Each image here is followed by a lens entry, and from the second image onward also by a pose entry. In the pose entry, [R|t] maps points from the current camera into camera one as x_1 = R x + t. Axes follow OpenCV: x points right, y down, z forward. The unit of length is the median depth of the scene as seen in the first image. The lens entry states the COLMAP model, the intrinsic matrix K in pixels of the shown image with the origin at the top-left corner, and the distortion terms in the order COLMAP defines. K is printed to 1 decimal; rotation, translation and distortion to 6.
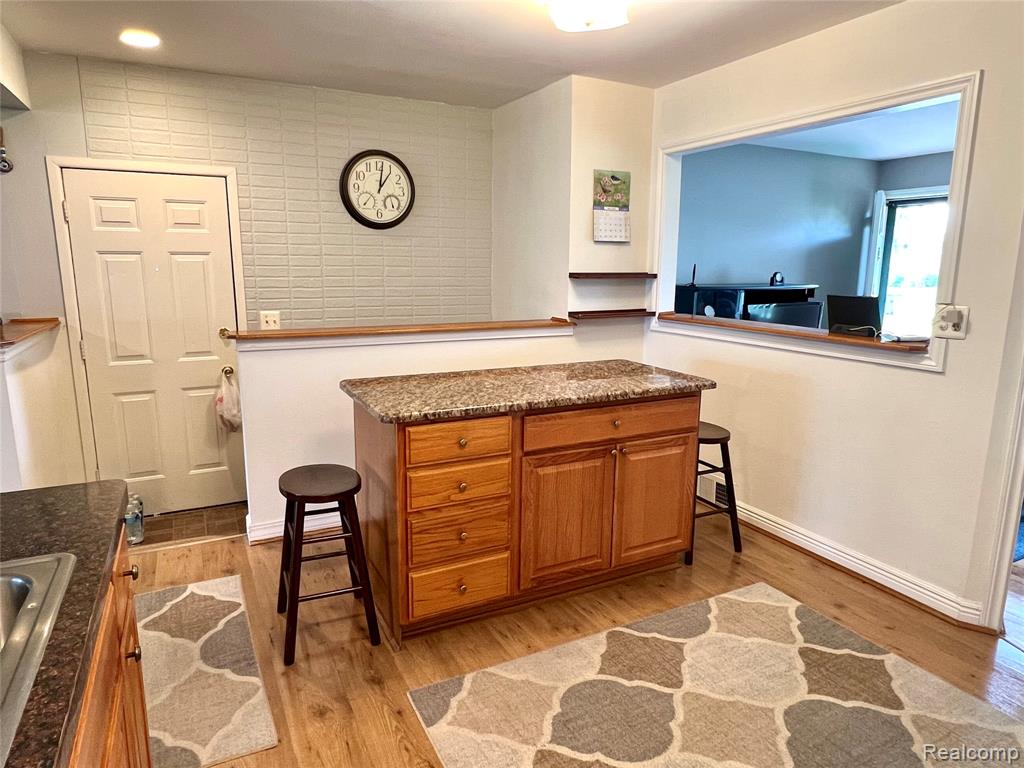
lens RADIAL K [[633.7, 0, 512.7], [0, 633.7, 380.3], [0, 0, 1]] dist [-0.006000, -0.002539]
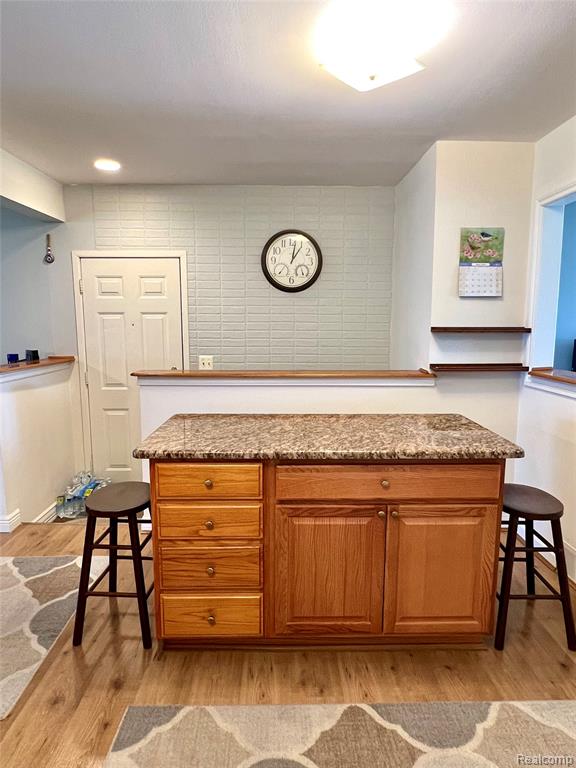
lens RADIAL K [[475.3, 0, 288.0], [0, 475.3, 384.0], [0, 0, 1]] dist [-0.006000, -0.002539]
pose [[0.895239, 0.052770, -0.442451, 0.314288], [-0.075640, 0.996549, -0.034191, -0.041896], [0.439120, 0.064076, 0.896141, 0.266600]]
